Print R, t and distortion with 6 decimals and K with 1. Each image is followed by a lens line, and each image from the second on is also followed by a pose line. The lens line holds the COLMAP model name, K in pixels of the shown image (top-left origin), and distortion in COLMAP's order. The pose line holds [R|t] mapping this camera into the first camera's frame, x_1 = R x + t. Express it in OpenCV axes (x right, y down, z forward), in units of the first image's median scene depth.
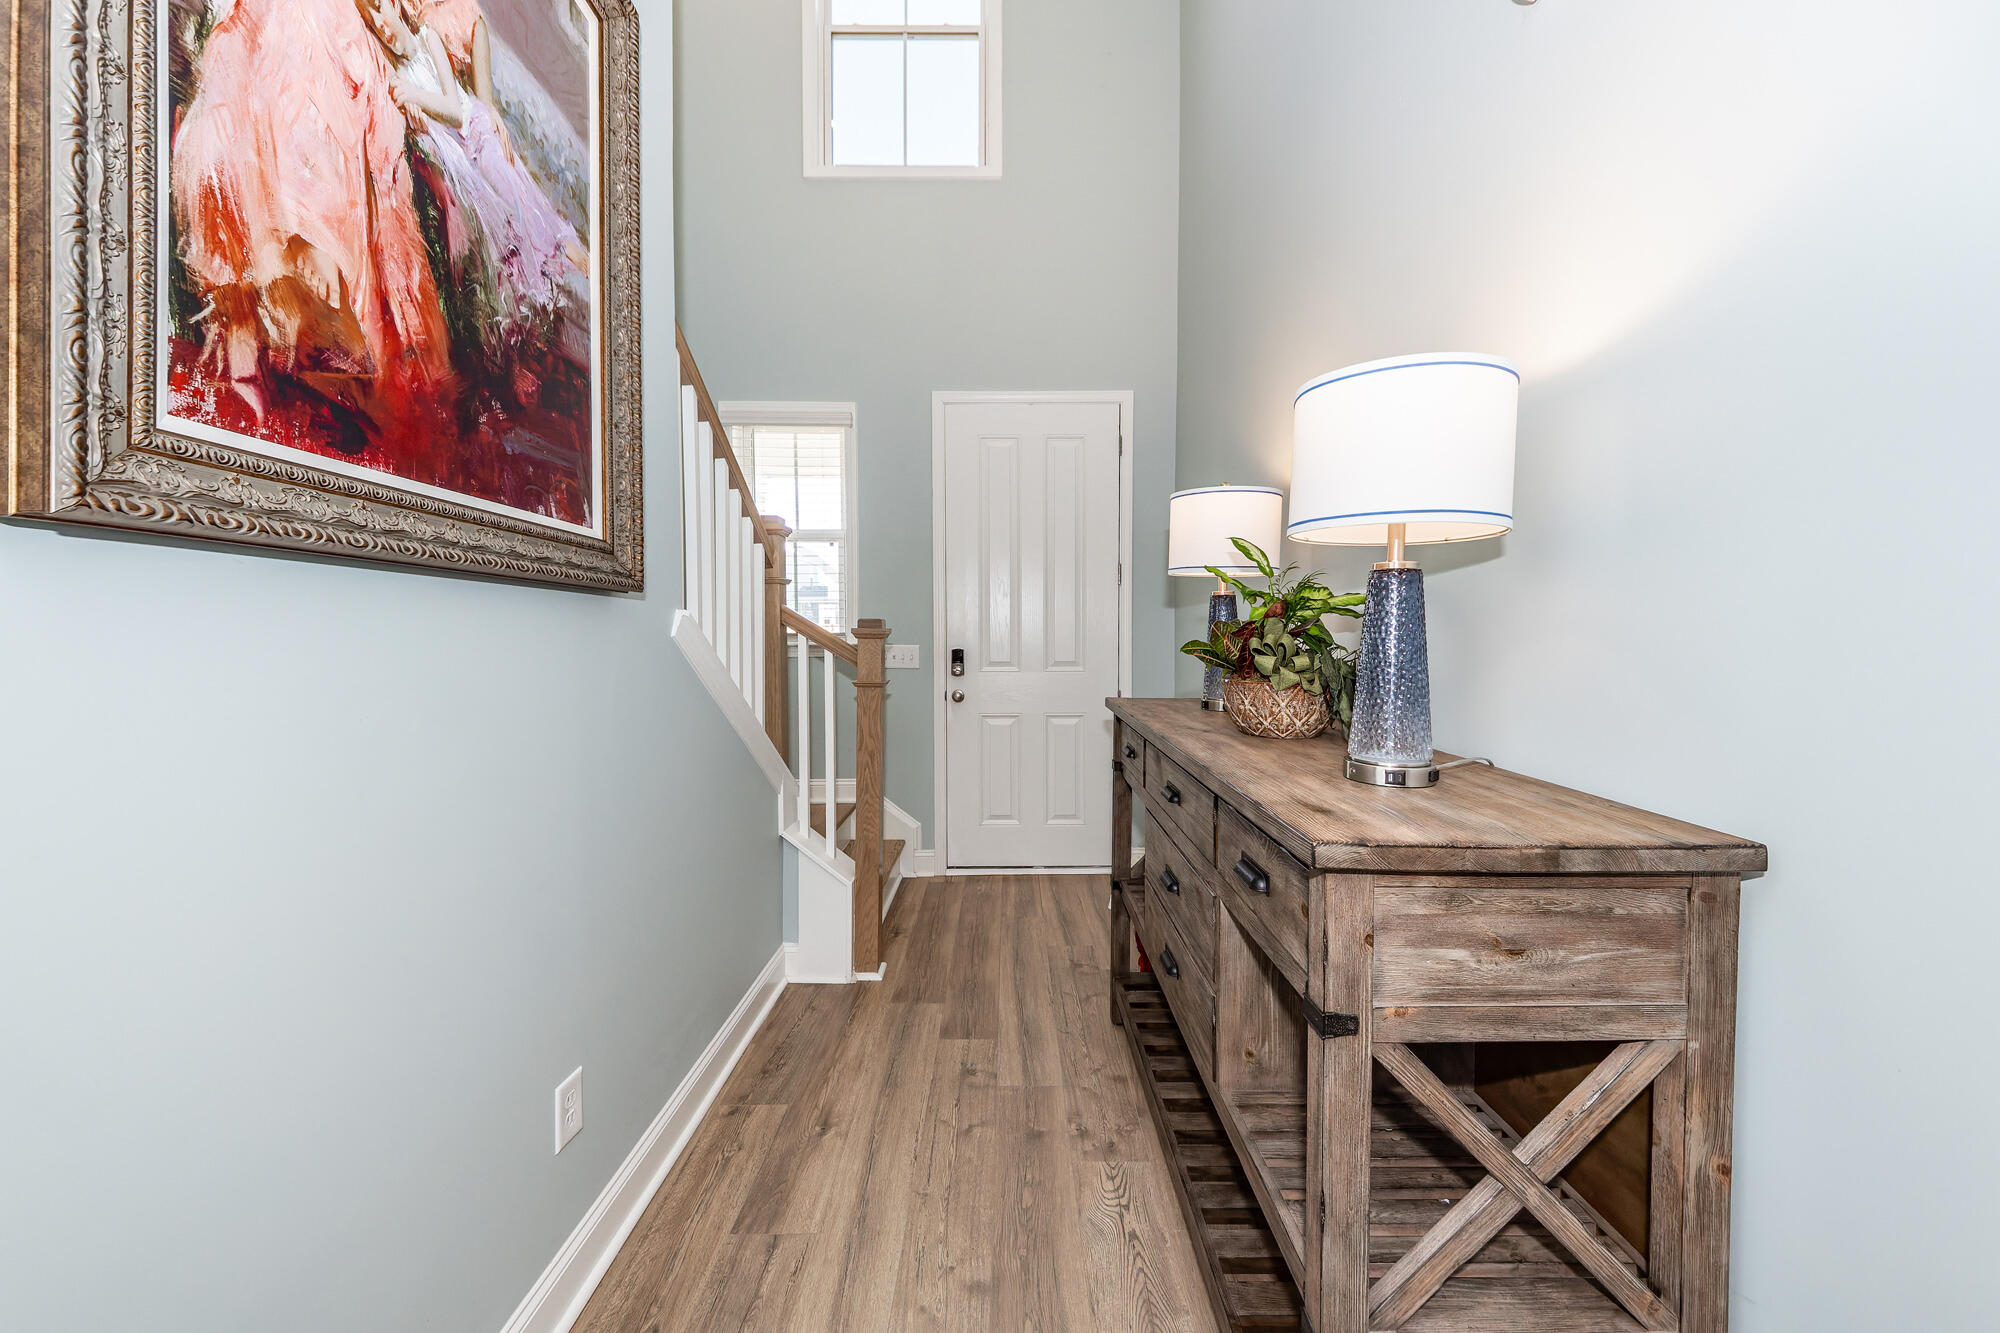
lens RADIAL K [[728.2, 0, 1010.5], [0, 728.2, 631.1], [0, 0, 1]] dist [0.032906, -0.013321]
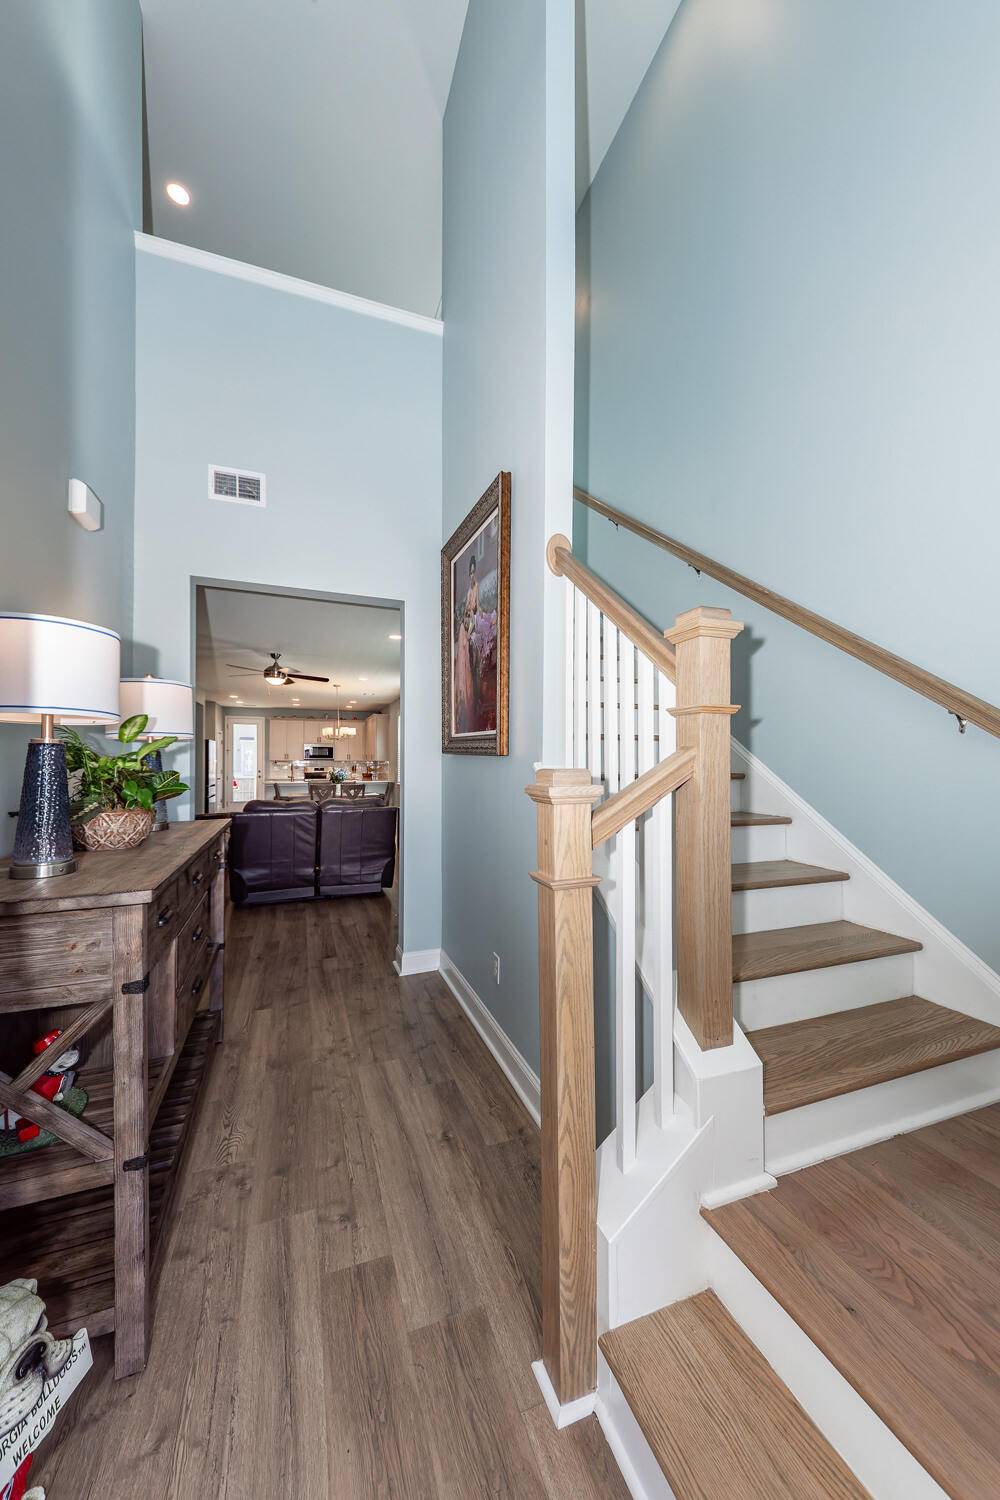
lens RADIAL K [[546.2, 0, 505.8], [0, 546.2, 751.0], [0, 0, 1]] dist [0.032906, -0.013321]
pose [[-0.935560, -0.000757, -0.353167, 0.011879], [0.000559, 0.999993, -0.003625, -0.050789], [0.353168, -0.003589, -0.935553, 2.088706]]
